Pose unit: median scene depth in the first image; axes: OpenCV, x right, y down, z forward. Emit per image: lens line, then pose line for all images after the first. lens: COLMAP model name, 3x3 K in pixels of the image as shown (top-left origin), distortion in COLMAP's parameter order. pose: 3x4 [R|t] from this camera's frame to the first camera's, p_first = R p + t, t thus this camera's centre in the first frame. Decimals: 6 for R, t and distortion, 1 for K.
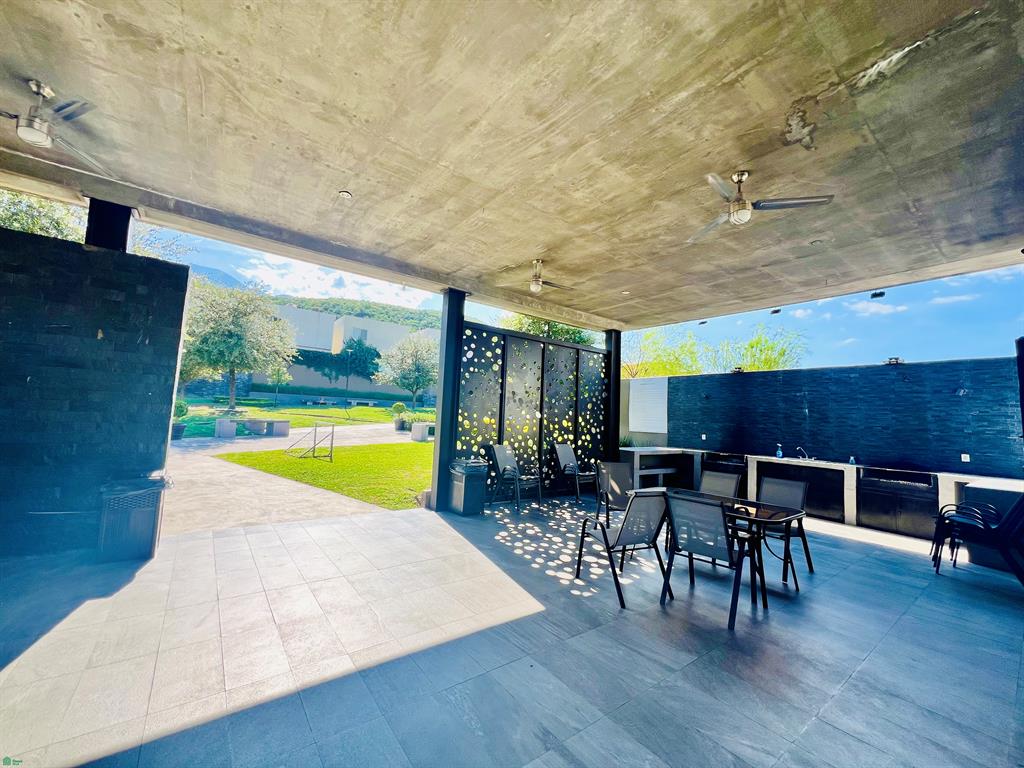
lens RADIAL K [[407.1, 0, 512.0], [0, 407.1, 384.0], [0, 0, 1]] dist [-0.000134, 0.000115]
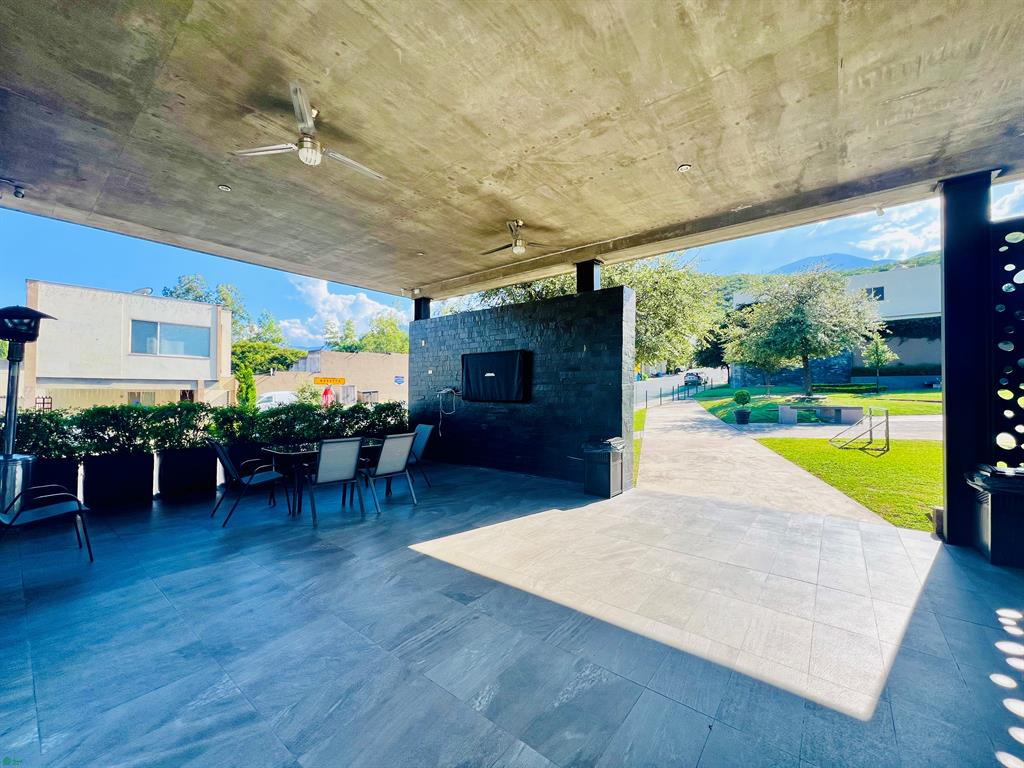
lens RADIAL K [[407.1, 0, 512.0], [0, 407.1, 384.0], [0, 0, 1]] dist [-0.000134, 0.000115]
pose [[0.245958, -0.063909, -0.967171, 0.375868], [0.088802, 0.995113, -0.043172, 0.051445], [0.965204, -0.075268, 0.250432, 0.298530]]
